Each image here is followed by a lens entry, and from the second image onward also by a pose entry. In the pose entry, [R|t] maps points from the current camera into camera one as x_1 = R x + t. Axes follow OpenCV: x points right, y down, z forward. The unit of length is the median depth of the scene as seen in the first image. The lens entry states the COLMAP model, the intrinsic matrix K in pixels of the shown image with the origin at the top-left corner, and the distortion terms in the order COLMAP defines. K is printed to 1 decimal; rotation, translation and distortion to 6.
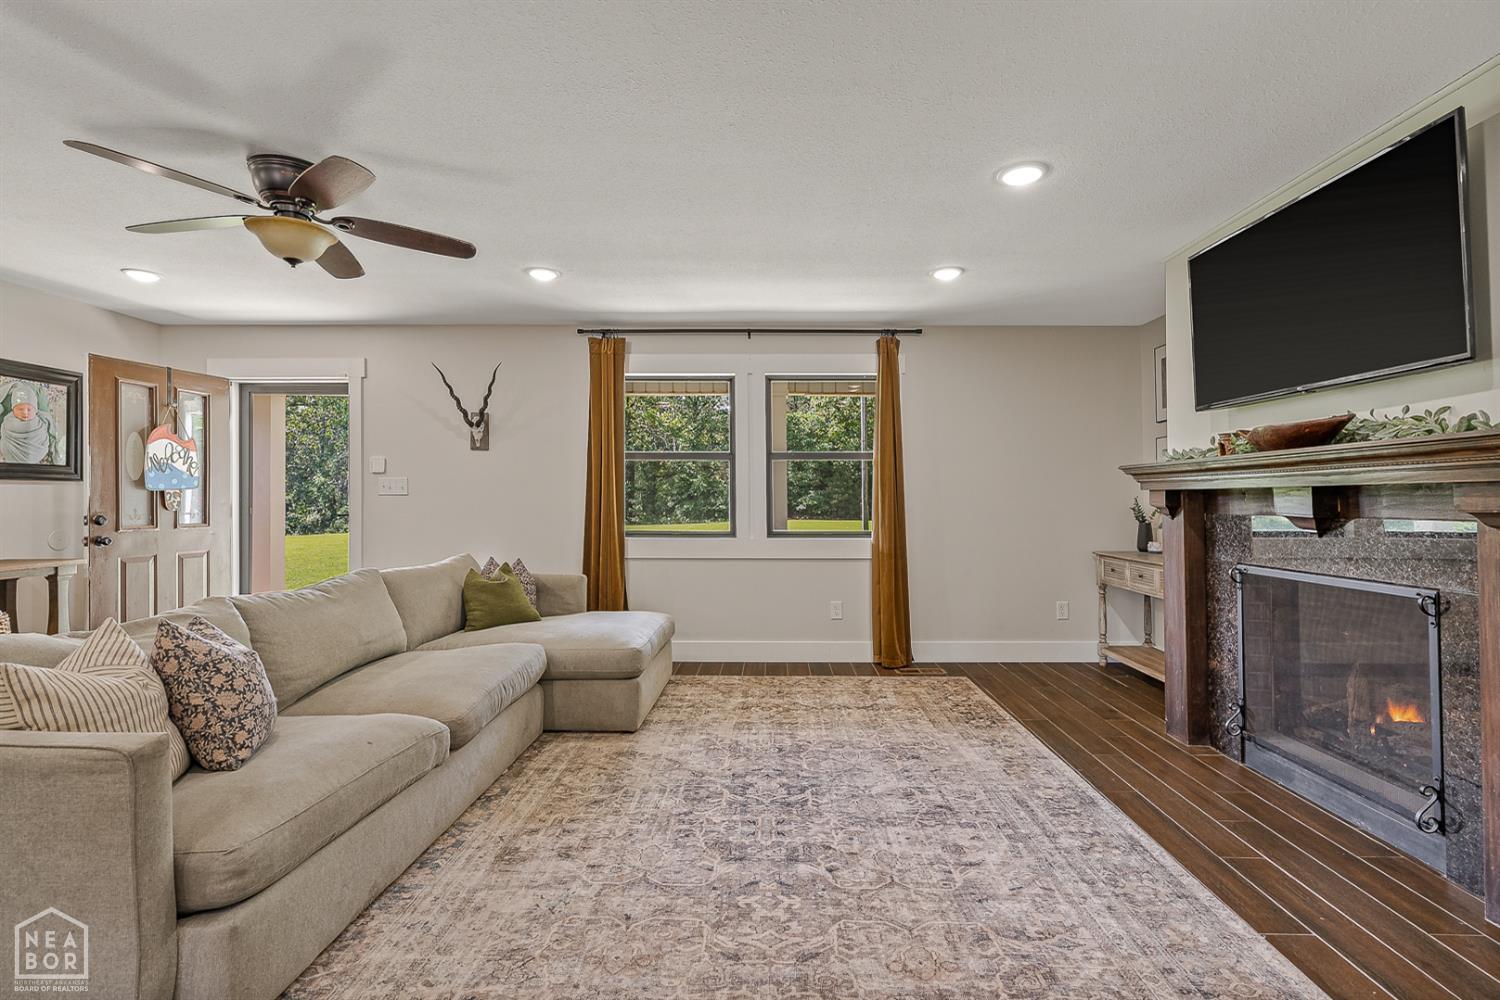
lens RADIAL K [[703.5, 0, 761.2], [0, 703.5, 495.9], [0, 0, 1]] dist [-0.006099, 0.001960]
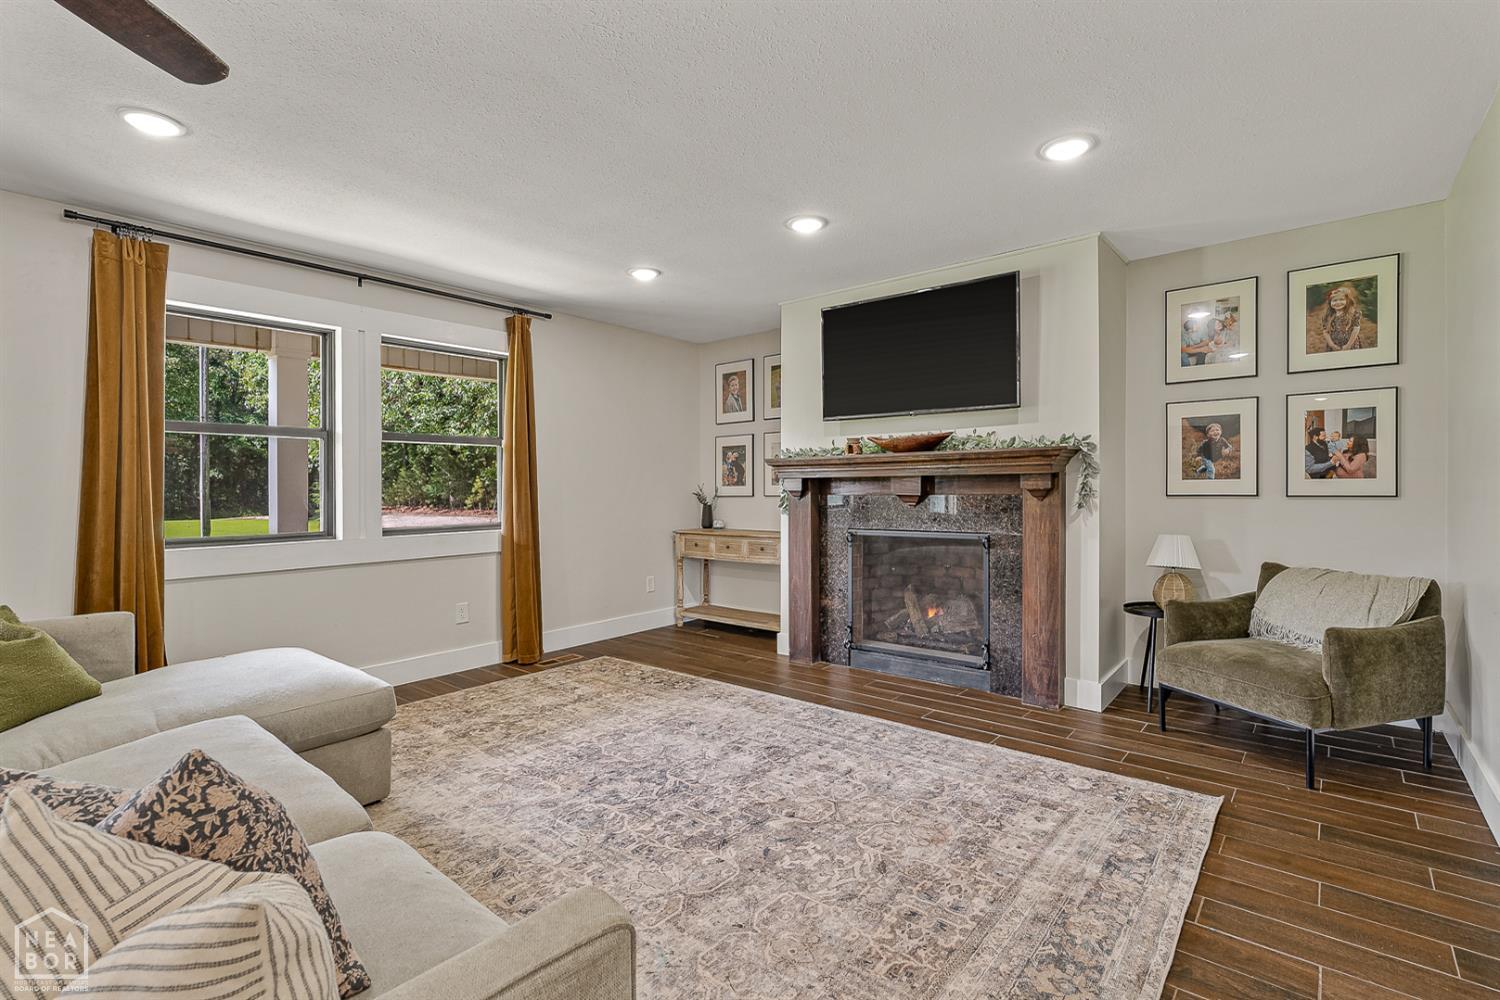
lens RADIAL K [[703.5, 0, 761.2], [0, 703.5, 495.9], [0, 0, 1]] dist [-0.006099, 0.001960]
pose [[0.618201, -0.017591, 0.785823, -0.531480], [0.006233, 0.999828, 0.017478, 0.001804], [-0.785995, -0.005907, 0.618205, 0.230507]]
